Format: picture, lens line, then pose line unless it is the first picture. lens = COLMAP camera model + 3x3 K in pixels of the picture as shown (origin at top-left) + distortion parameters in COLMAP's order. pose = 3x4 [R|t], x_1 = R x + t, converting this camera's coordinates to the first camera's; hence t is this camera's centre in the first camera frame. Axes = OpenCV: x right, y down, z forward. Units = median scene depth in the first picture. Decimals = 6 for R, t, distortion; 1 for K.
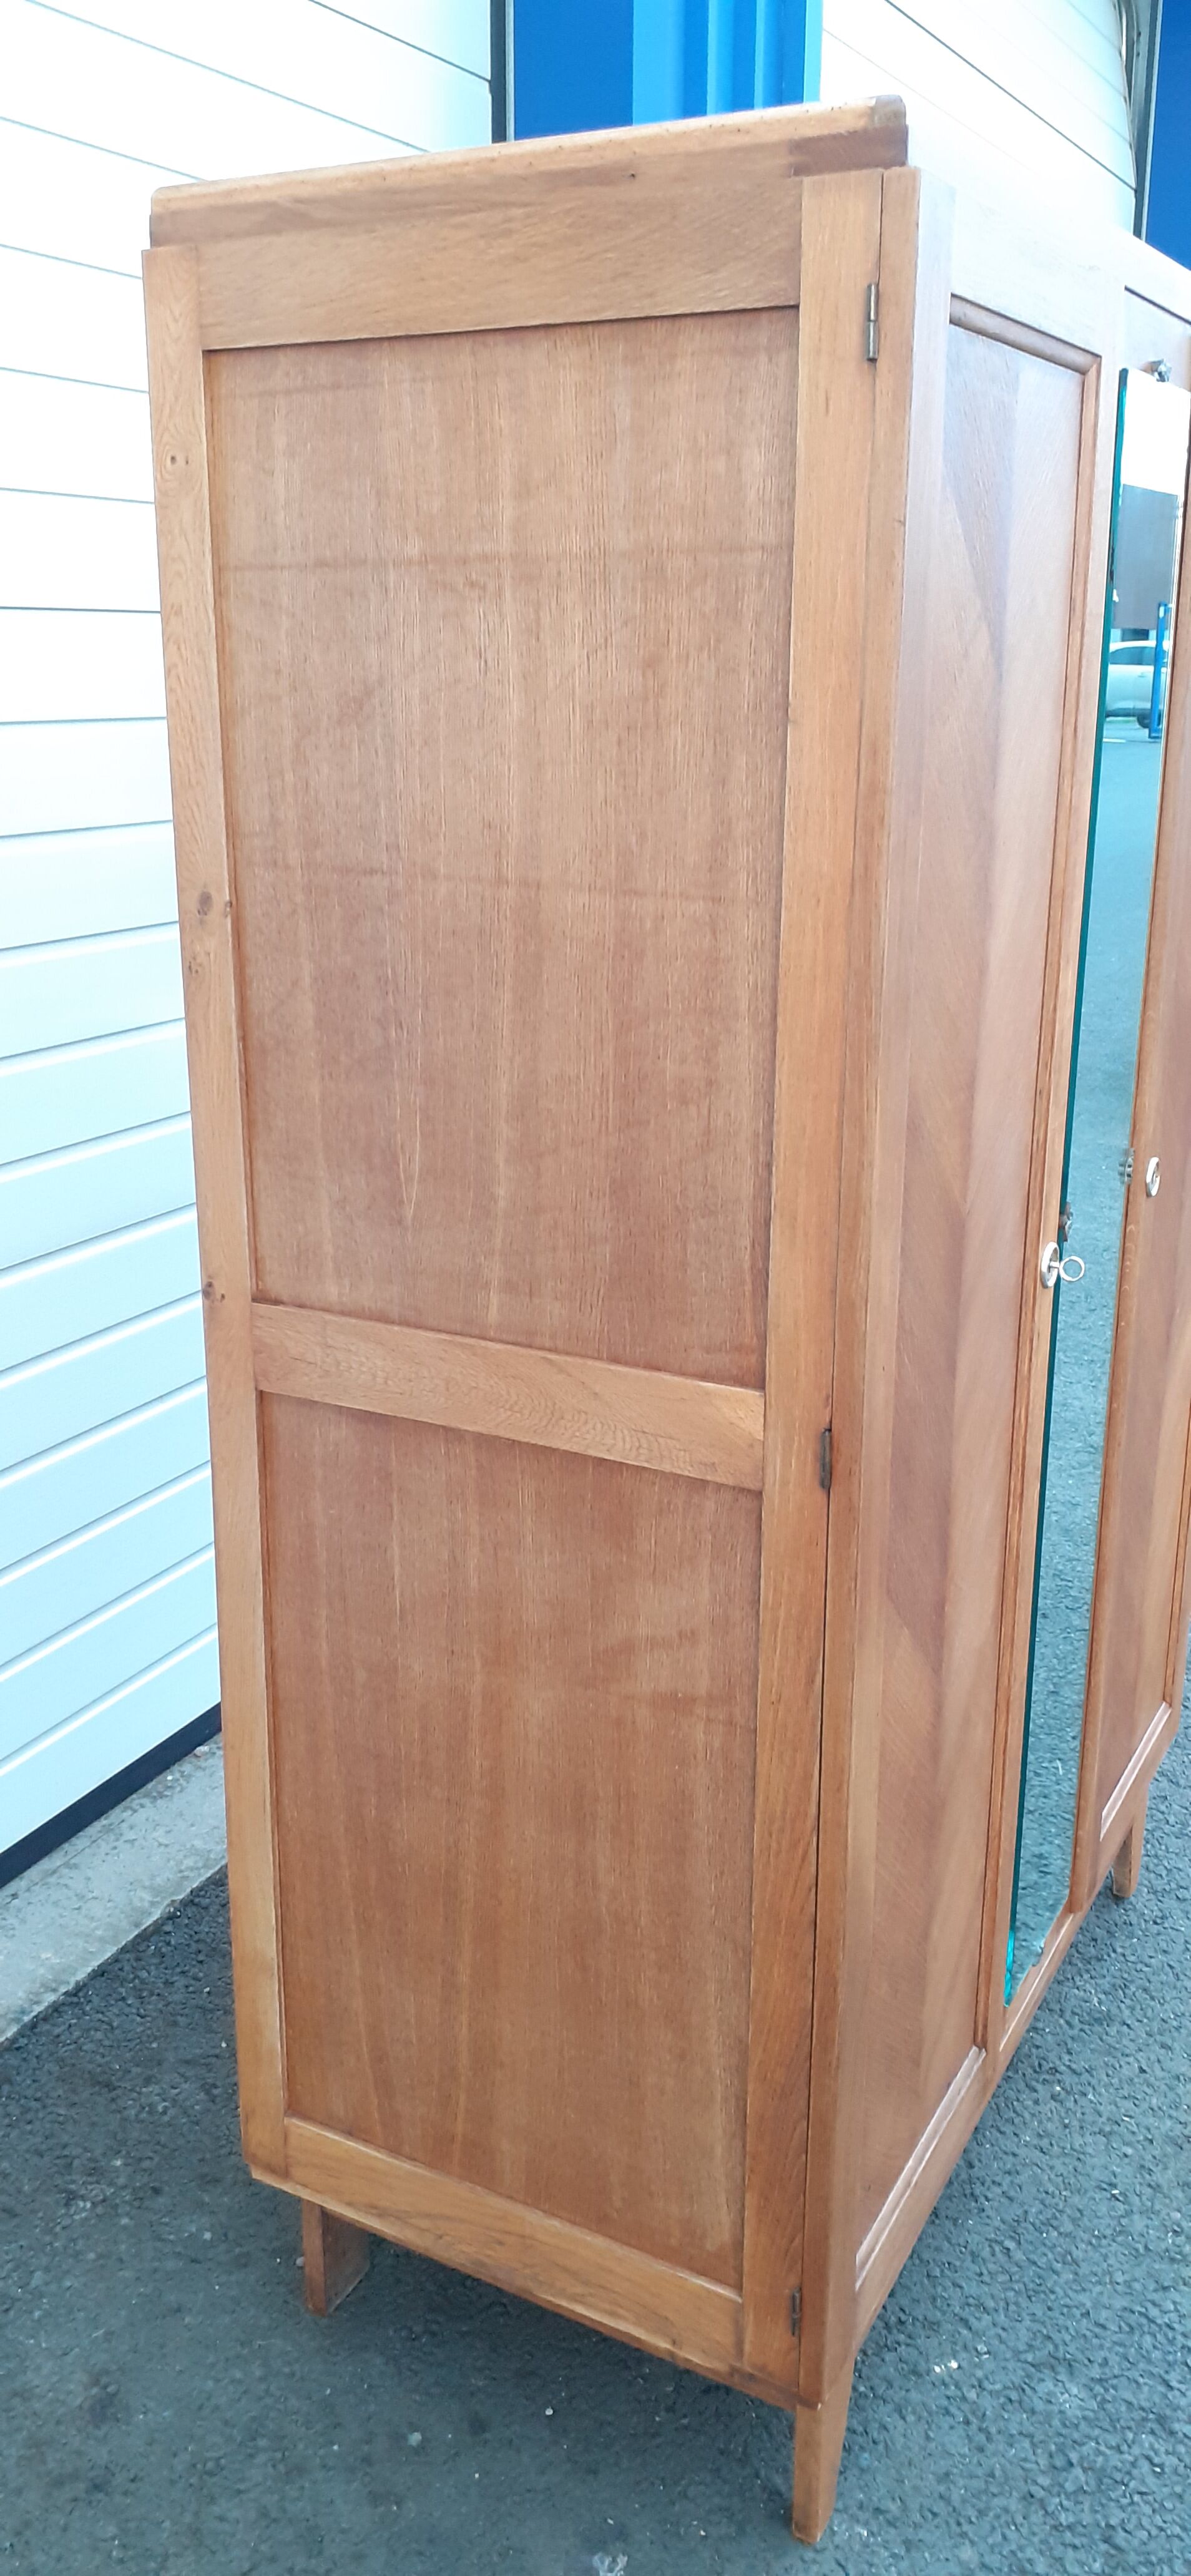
lens RADIAL K [[2040.6, 0, 583.1], [0, 2040.6, 1300.3], [0, 0, 1]] dist [0.062505, -0.099013]
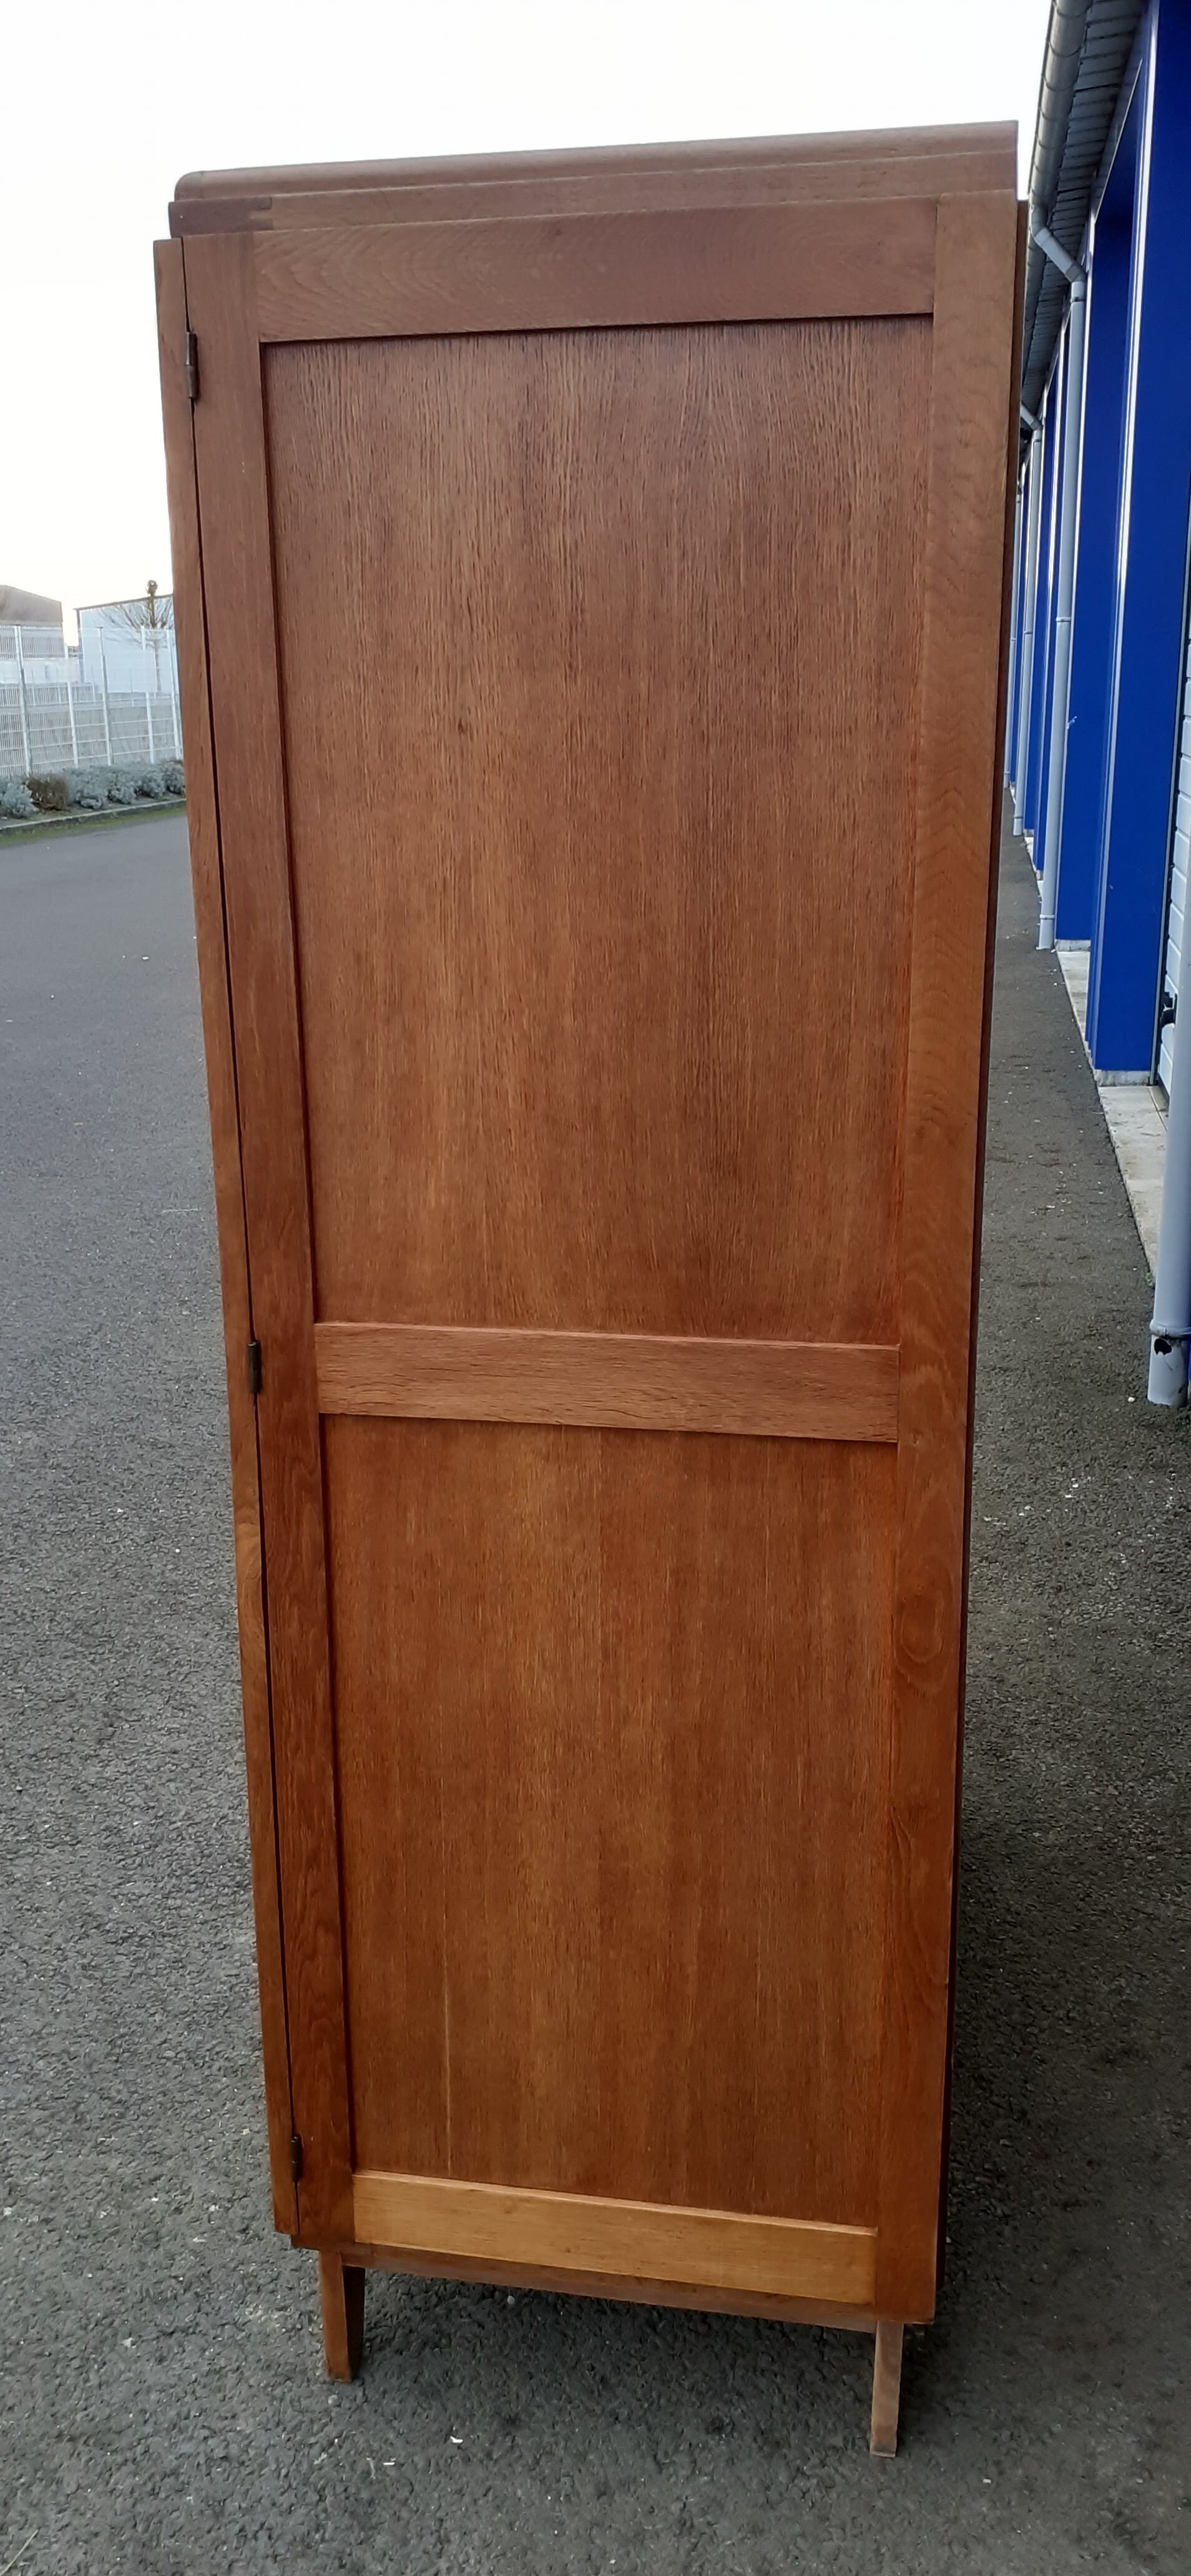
lens RADIAL K [[2040.6, 0, 601.3], [0, 2040.6, 1226.0], [0, 0, 1]] dist [0.062505, -0.099013]
pose [[-0.945950, 0.083437, -0.313397, 0.639843], [-0.098083, 0.847483, 0.521682, -0.750279], [0.309126, 0.524224, -0.793493, 2.379204]]
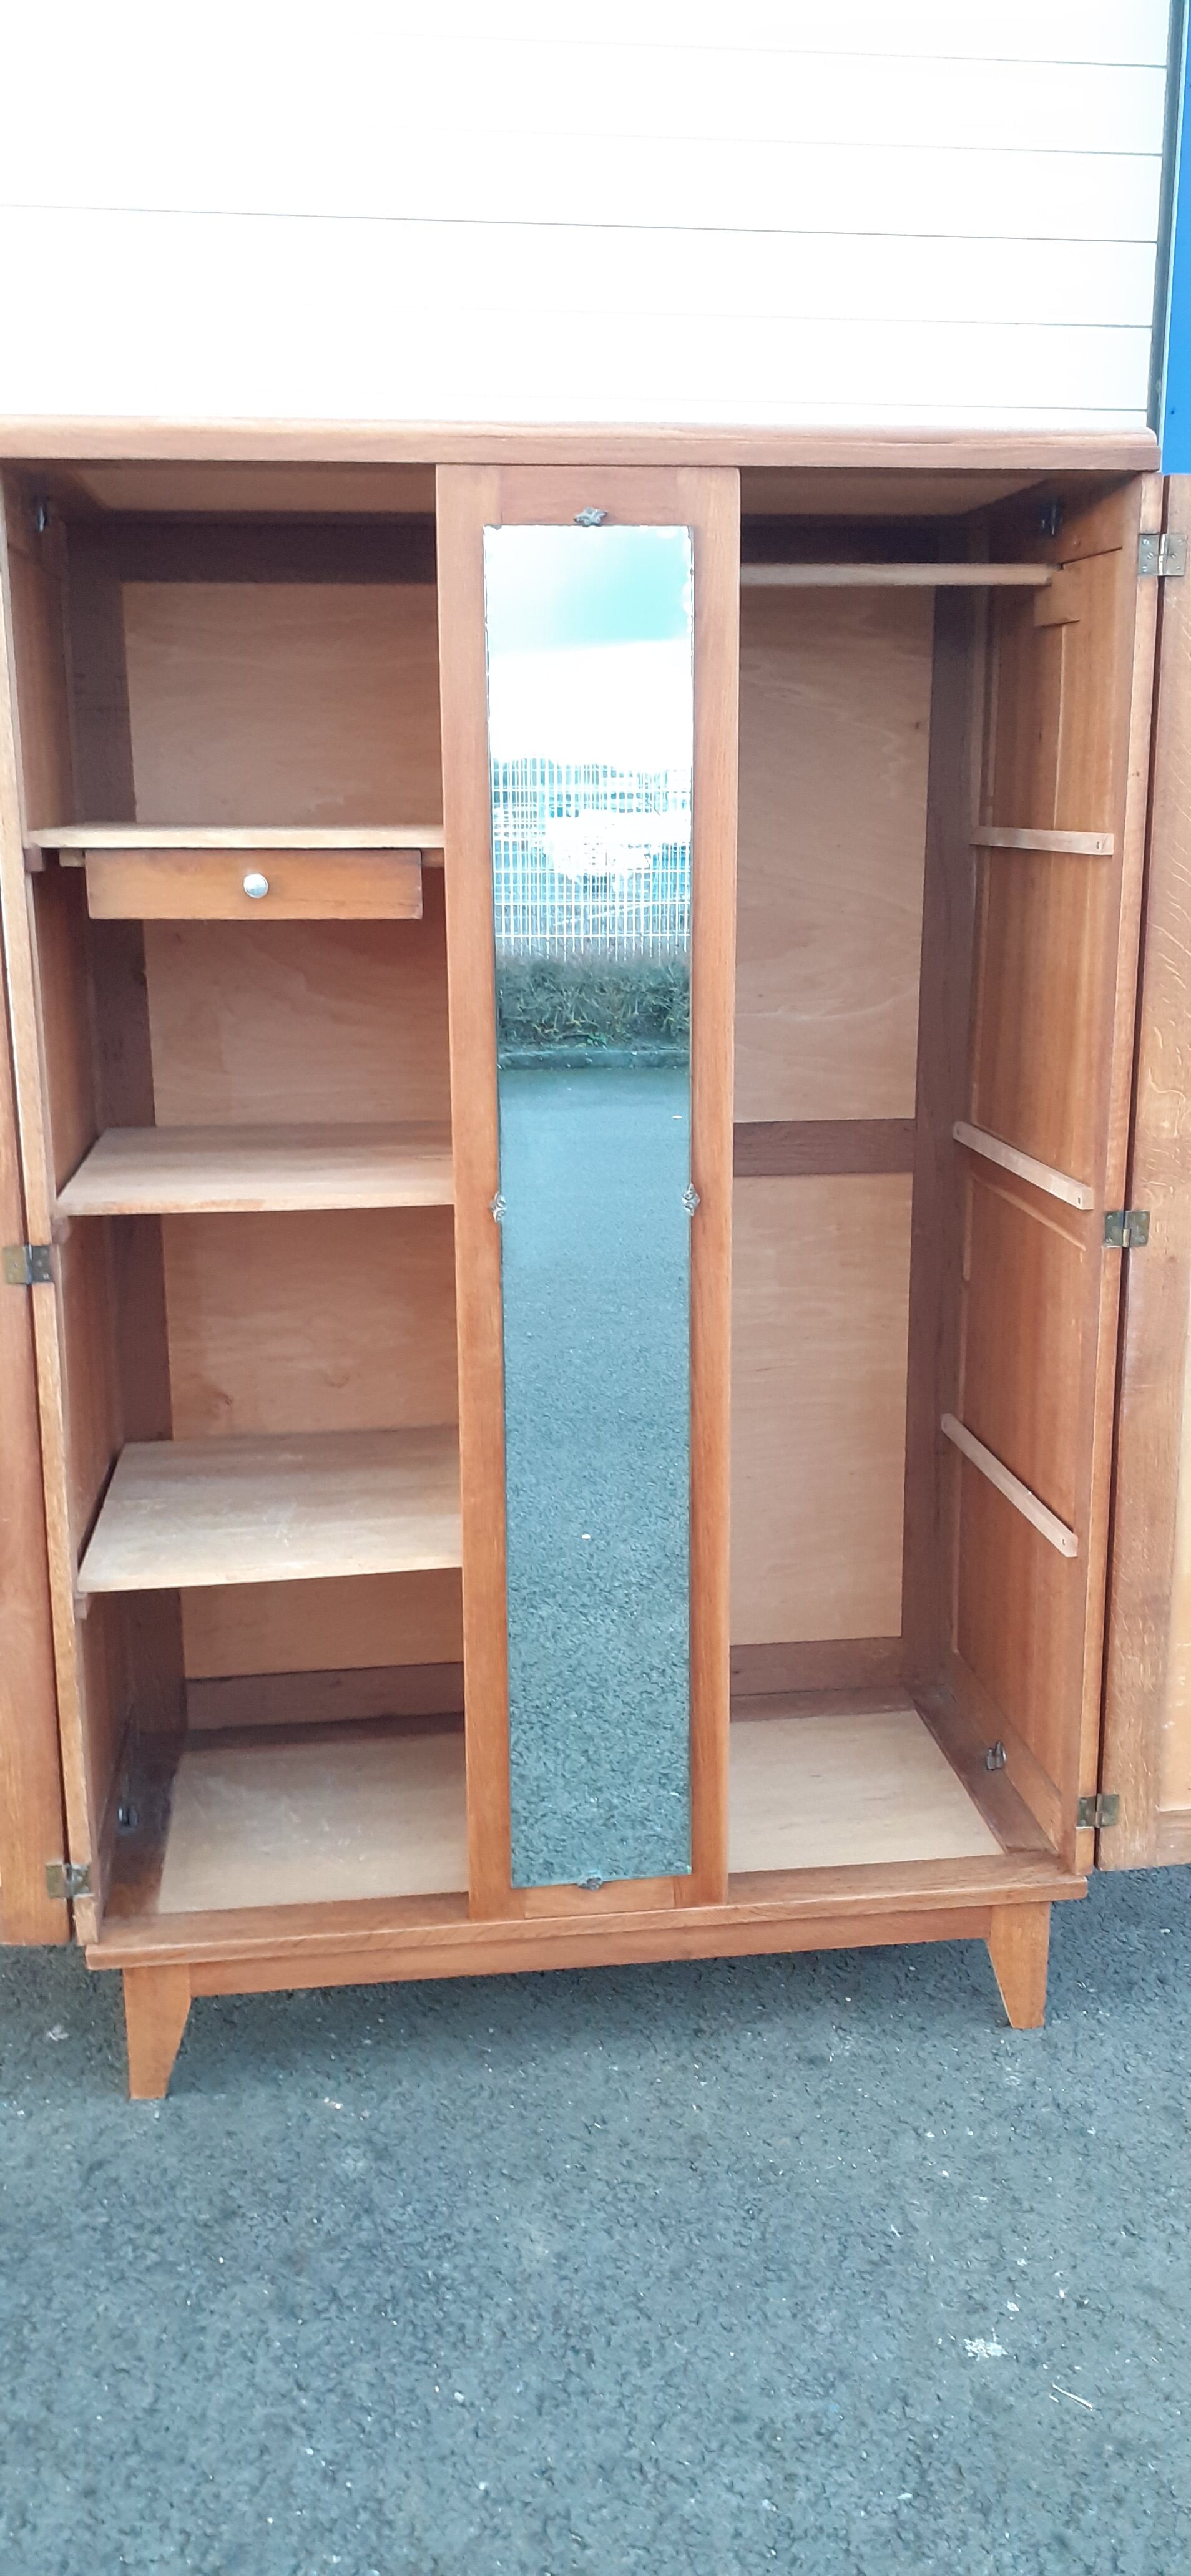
lens RADIAL K [[2040.6, 0, 586.8], [0, 2040.6, 1318.2], [0, 0, 1]] dist [0.062505, -0.099013]
pose [[0.580400, 0.203850, -0.788404, 1.429188], [-0.243043, 0.967398, 0.071210, -0.087709], [0.777217, 0.150286, 0.611023, 0.354037]]
